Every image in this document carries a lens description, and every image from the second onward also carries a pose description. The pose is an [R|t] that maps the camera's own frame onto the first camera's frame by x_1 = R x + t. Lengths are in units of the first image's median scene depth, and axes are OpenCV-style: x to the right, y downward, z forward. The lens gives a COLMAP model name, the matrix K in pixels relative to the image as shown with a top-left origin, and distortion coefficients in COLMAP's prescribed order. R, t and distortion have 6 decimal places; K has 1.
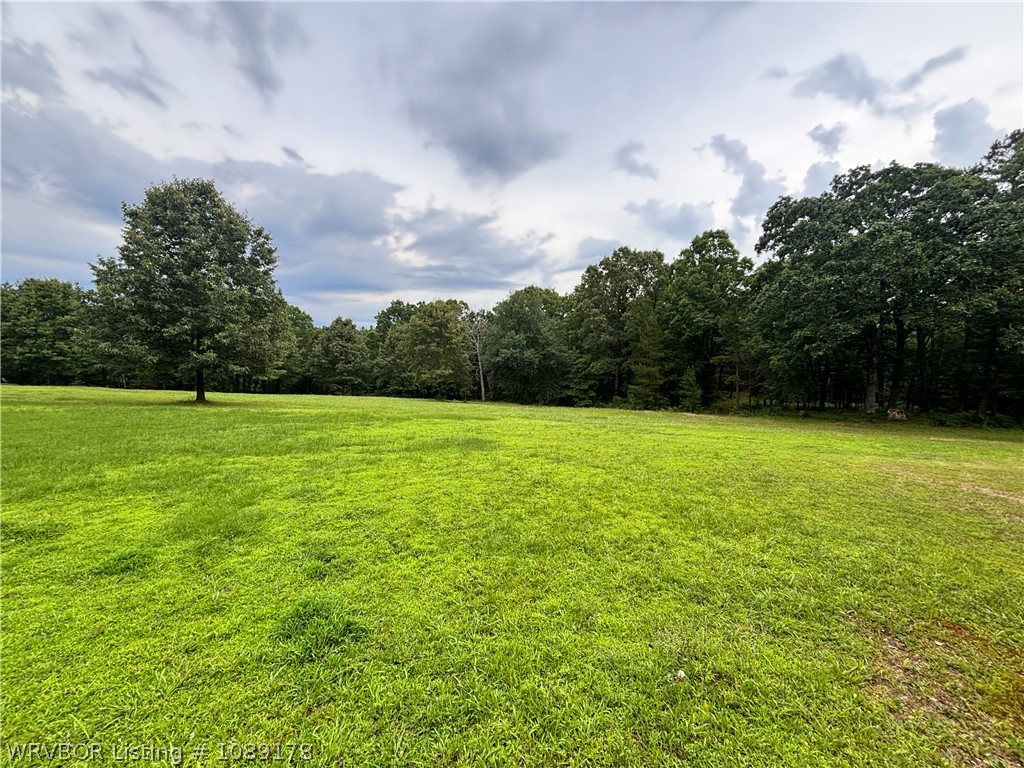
lens RADIAL K [[417.7, 0, 514.8], [0, 417.7, 387.2], [0, 0, 1]] dist [0.006865, -0.000781]
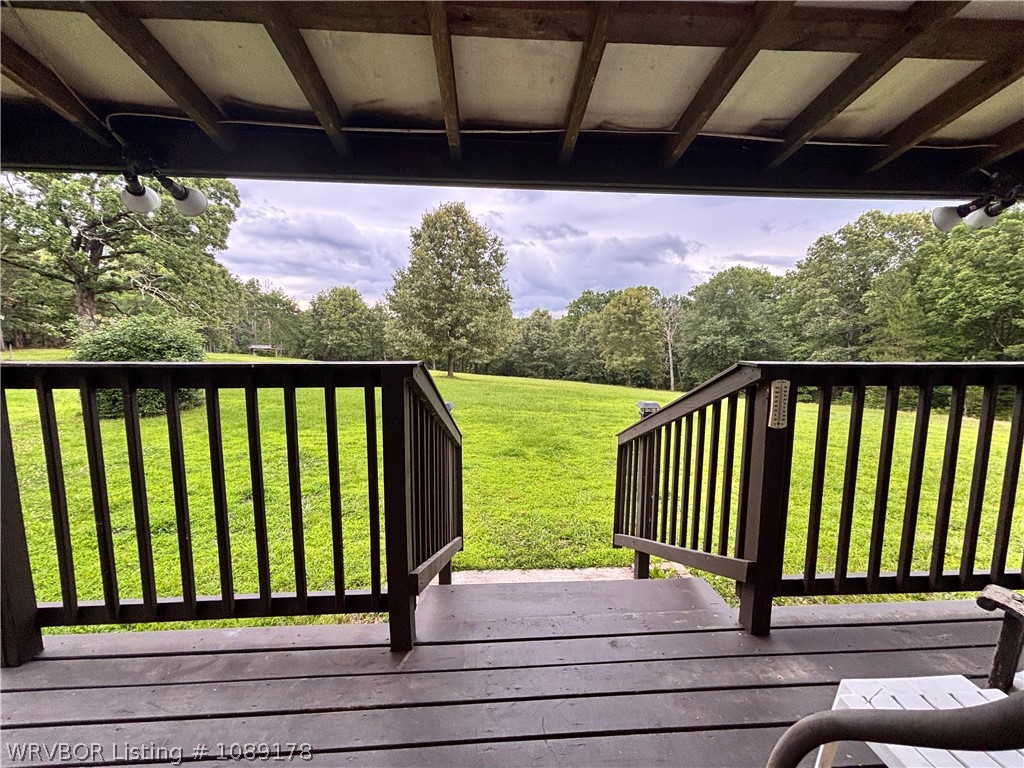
lens RADIAL K [[417.7, 0, 513.6], [0, 417.7, 388.4], [0, 0, 1]] dist [0.006865, -0.000781]
pose [[0.909073, 0.048700, -0.413782, -0.019902], [-0.036297, 0.998626, 0.037790, 0.007484], [0.415054, -0.019335, 0.909591, -0.052508]]
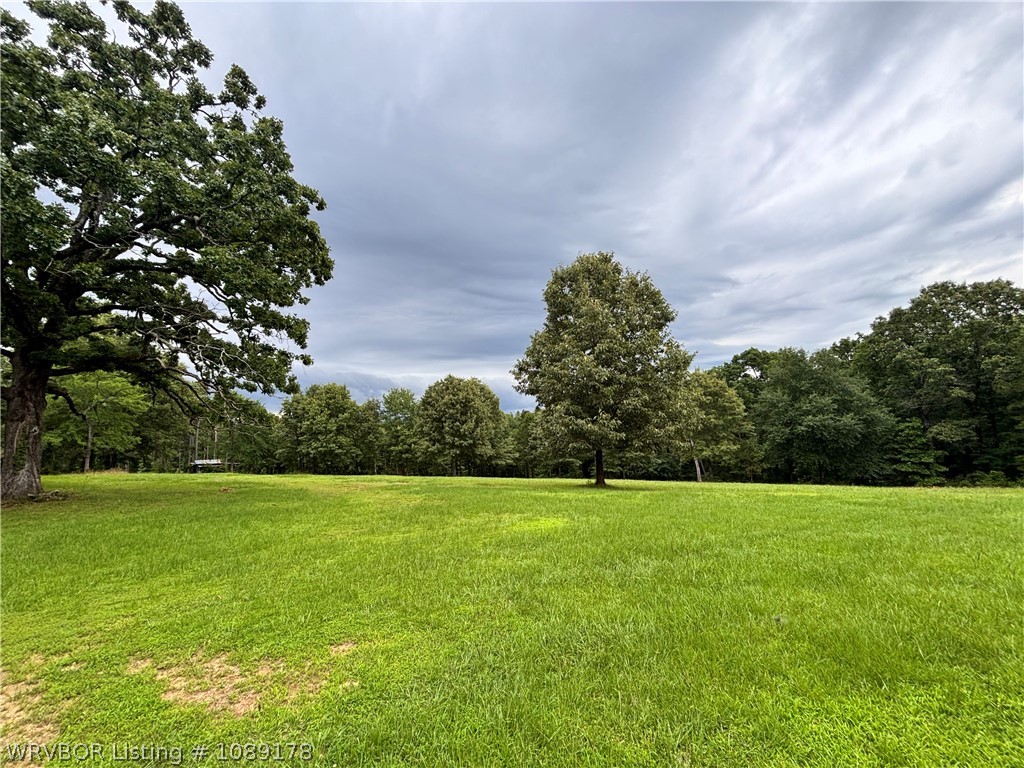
lens RADIAL K [[417.7, 0, 516.6], [0, 417.7, 380.3], [0, 0, 1]] dist [0.006865, -0.000781]
pose [[0.958629, -0.087406, -0.270906, -0.368985], [0.029322, 0.976950, -0.211447, -0.001966], [0.283143, 0.194756, 0.939095, 0.041666]]
